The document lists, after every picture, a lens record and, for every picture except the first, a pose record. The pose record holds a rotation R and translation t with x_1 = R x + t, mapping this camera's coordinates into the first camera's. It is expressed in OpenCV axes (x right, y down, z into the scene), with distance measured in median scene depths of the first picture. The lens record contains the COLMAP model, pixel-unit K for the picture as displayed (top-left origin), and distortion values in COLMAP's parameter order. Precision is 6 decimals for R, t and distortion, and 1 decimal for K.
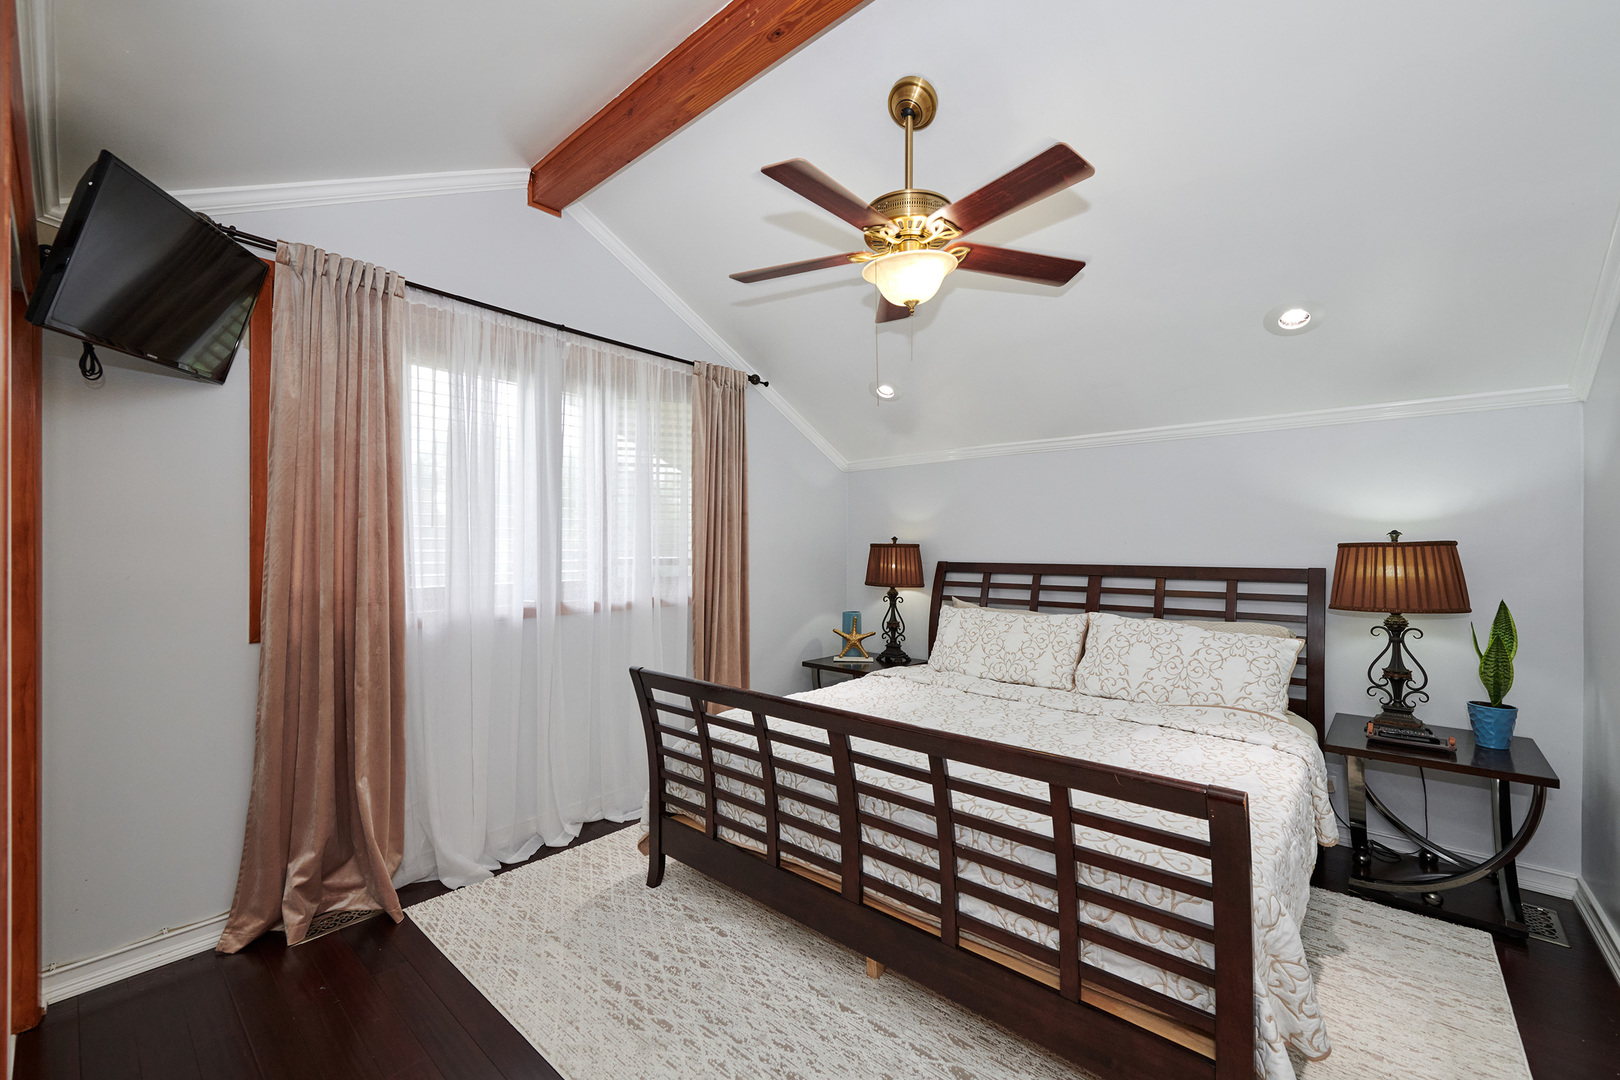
lens RADIAL K [[641.0, 0, 810.2], [0, 641.0, 543.6], [0, 0, 1]] dist [0.002506, -0.000017]
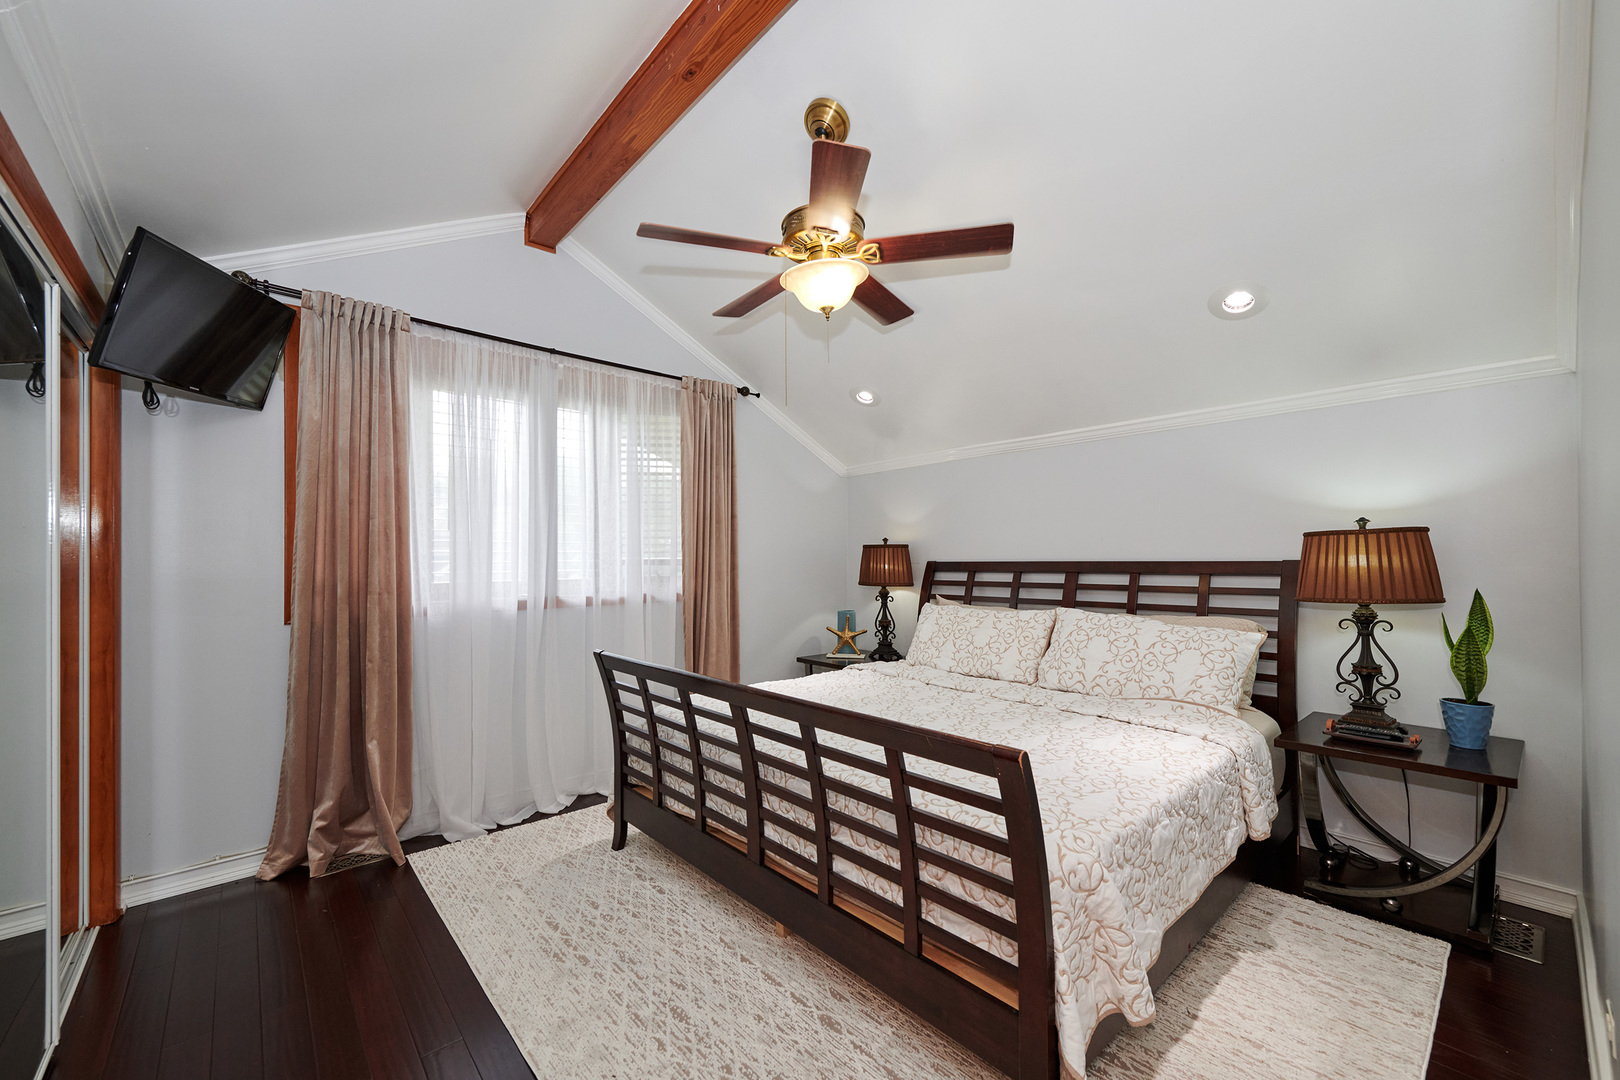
lens RADIAL K [[641.0, 0, 844.1], [0, 641.0, 559.2], [0, 0, 1]] dist [0.002506, -0.000017]
pose [[0.990672, -0.008917, -0.135976, 0.314979], [0.007992, 0.999941, -0.007344, 0.046979], [0.136033, 0.006189, 0.990685, -0.048437]]
